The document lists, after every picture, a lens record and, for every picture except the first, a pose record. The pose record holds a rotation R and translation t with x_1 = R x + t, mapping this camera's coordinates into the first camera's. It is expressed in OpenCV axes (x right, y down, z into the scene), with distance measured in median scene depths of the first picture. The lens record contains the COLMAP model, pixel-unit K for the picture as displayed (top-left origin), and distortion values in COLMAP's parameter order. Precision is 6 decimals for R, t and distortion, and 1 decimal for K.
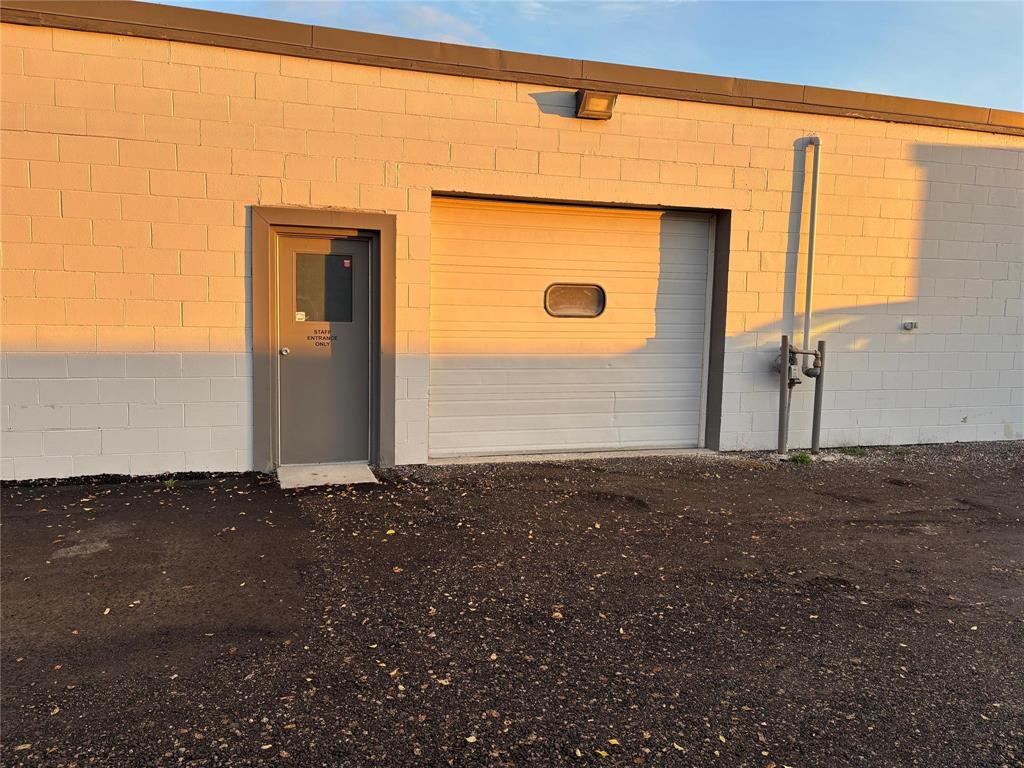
lens RADIAL K [[775.3, 0, 508.1], [0, 775.3, 386.2], [0, 0, 1]] dist [0.046530, -0.040543]
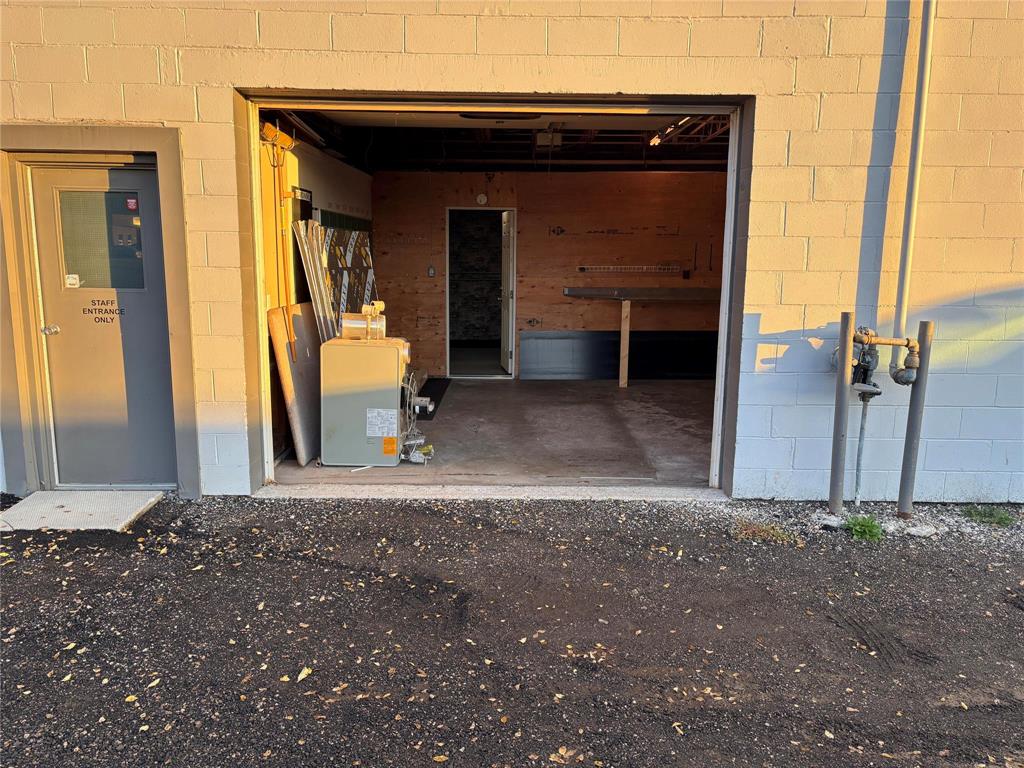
lens RADIAL K [[775.3, 0, 511.2], [0, 775.3, 382.9], [0, 0, 1]] dist [0.046530, -0.040543]
pose [[0.955059, 0.040120, -0.293689, 0.315165], [-0.021462, 0.997557, 0.066480, -0.050166], [0.295639, -0.057189, 0.953586, 0.407525]]
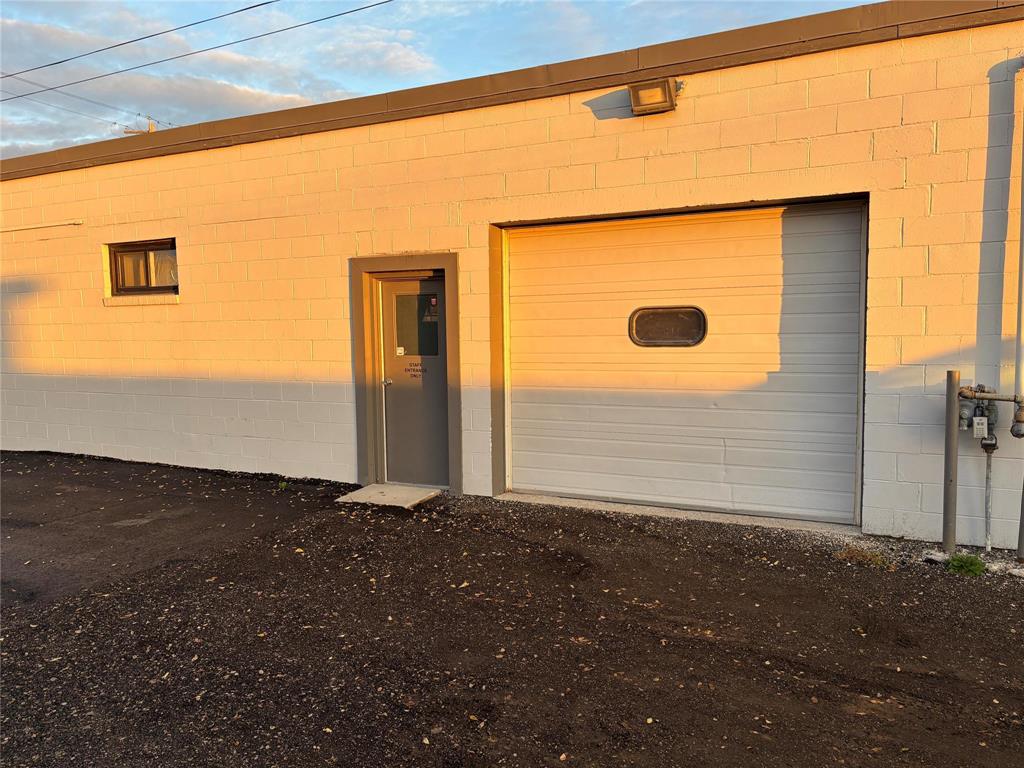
lens RADIAL K [[775.3, 0, 515.7], [0, 775.3, 392.5], [0, 0, 1]] dist [0.046530, -0.040543]
pose [[0.716972, 0.028768, -0.696508, 0.600319], [-0.040431, 0.999182, -0.000350, -0.034723], [0.695928, 0.028412, 0.717549, 0.300147]]
